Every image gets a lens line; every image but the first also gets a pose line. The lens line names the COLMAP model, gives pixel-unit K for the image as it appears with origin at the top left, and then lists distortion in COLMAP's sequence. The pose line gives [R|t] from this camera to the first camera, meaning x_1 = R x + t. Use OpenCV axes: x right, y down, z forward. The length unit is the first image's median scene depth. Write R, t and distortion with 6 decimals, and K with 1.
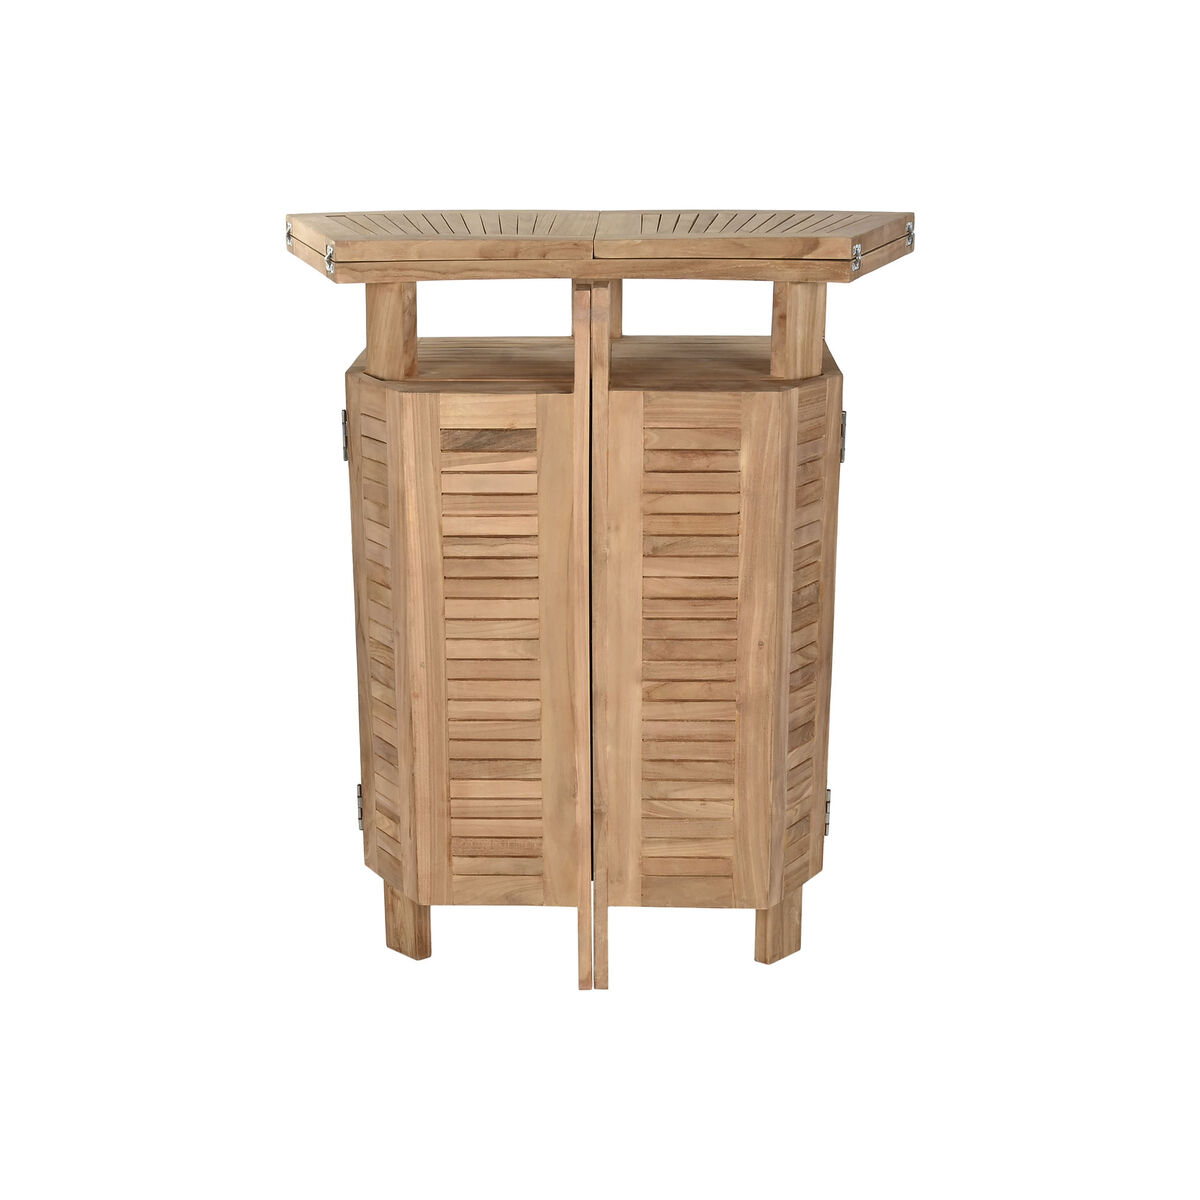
lens RADIAL K [[2096.5, 0, 592.2], [0, 2096.5, 603.5], [0, 0, 1]] dist [0.033388, 0.000000]
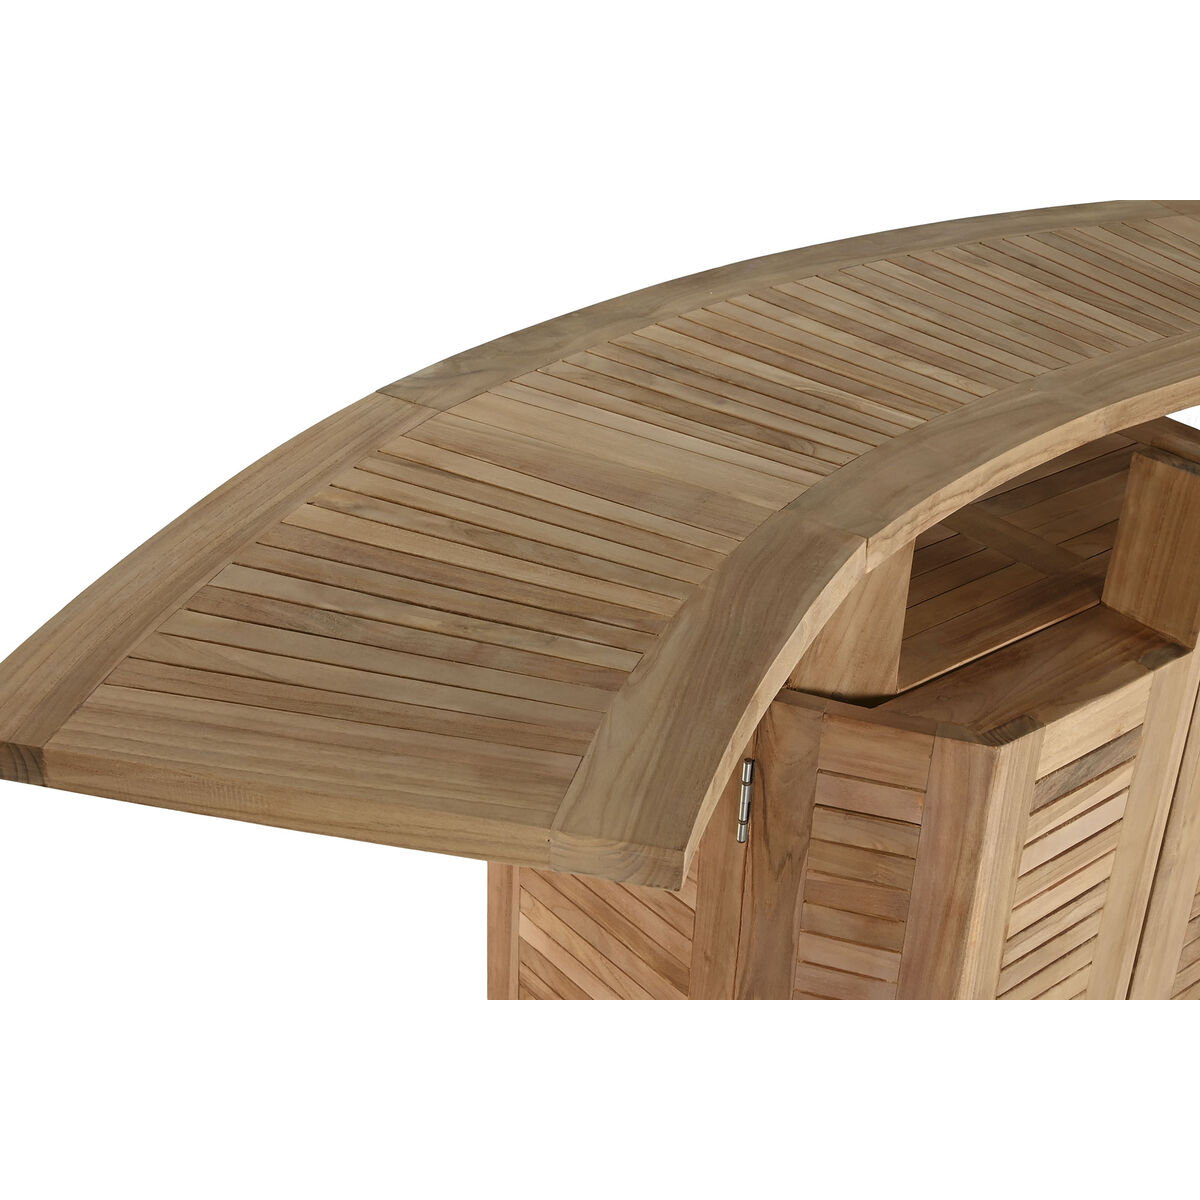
lens RADIAL K [[1755.3, 0, 602.4], [0, 1755.3, 596.1], [0, 0, 1]] dist [0.036918, 0.000000]
pose [[0.761695, -0.288047, 0.580387, -0.397089], [0.141137, 0.948000, 0.285266, -0.267032], [-0.632377, -0.135372, 0.762741, 0.715112]]
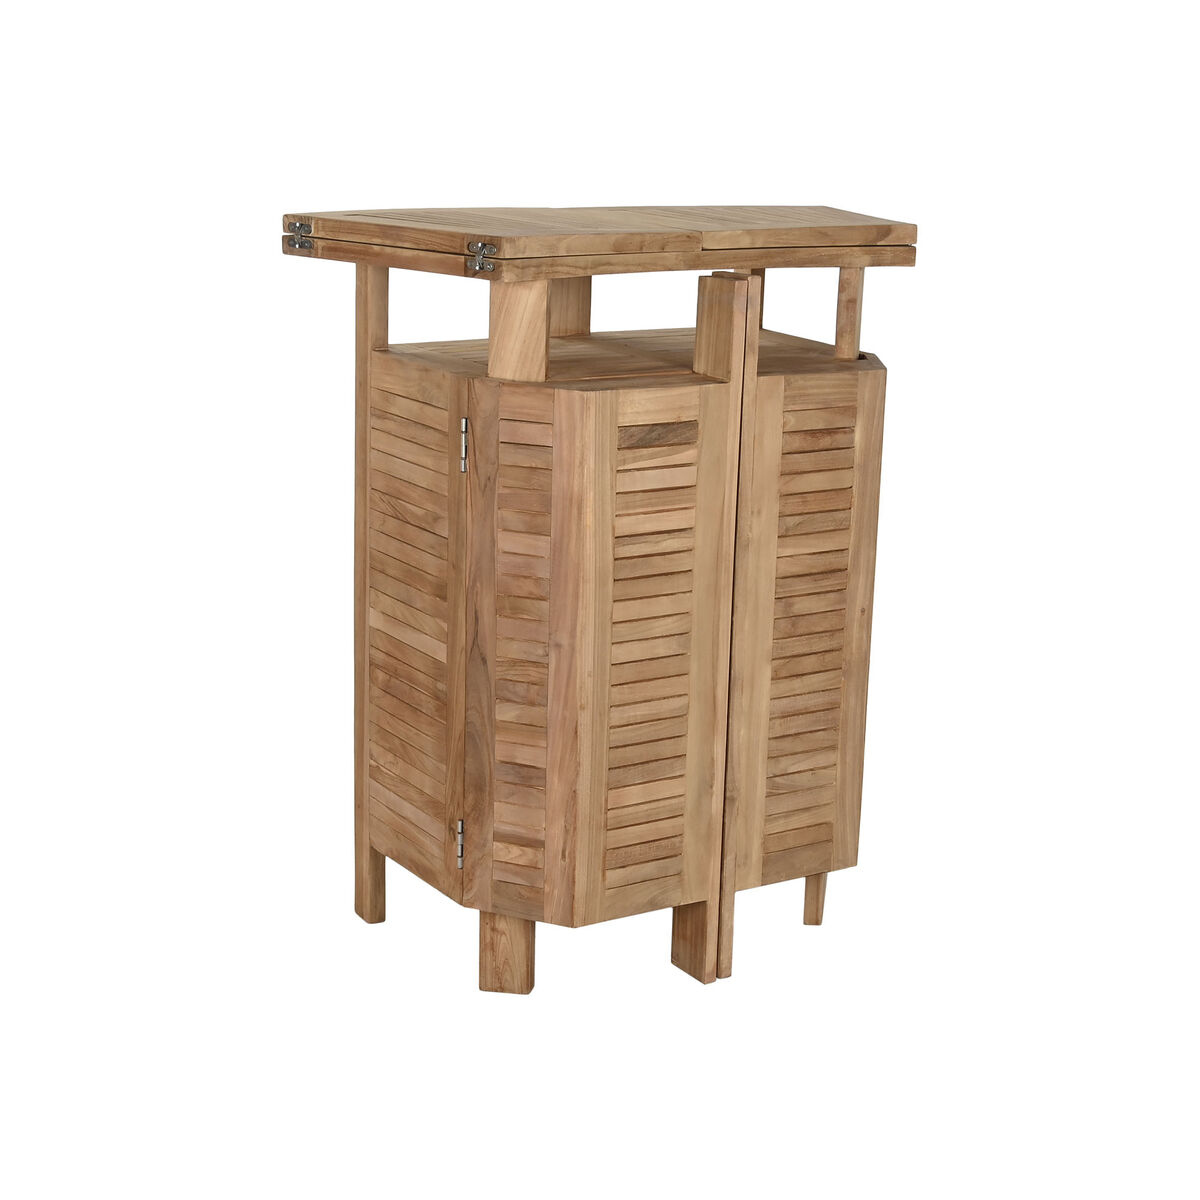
lens RADIAL K [[2130.3, 0, 621.0], [0, 2130.3, 556.2], [0, 0, 1]] dist [0.061712, 0.000000]
pose [[0.822429, -0.103250, 0.559419, -0.616596], [0.123322, 0.992365, 0.001856, -0.024767], [-0.555339, 0.067462, 0.828883, 0.179417]]
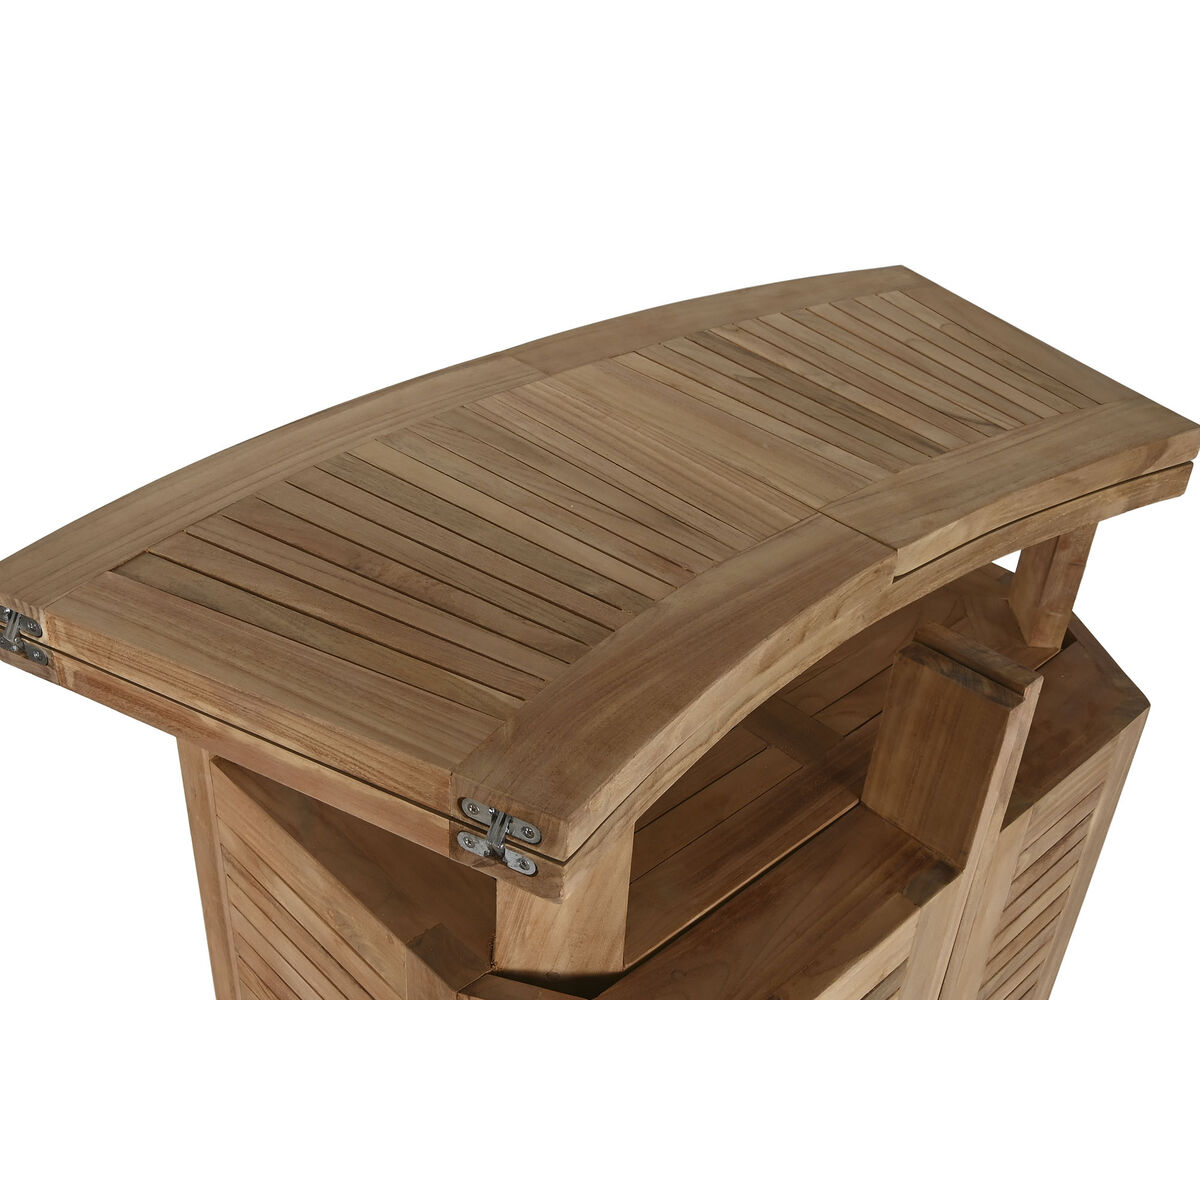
lens RADIAL K [[1301.0, 0, 590.0], [0, 1301.0, 600.4], [0, 0, 1]] dist [-0.003510, 0.000000]
pose [[0.708750, -0.353328, 0.610600, -0.235133], [0.141305, 0.919097, 0.367823, -0.280551], [-0.691163, -0.174414, 0.701337, 0.829156]]
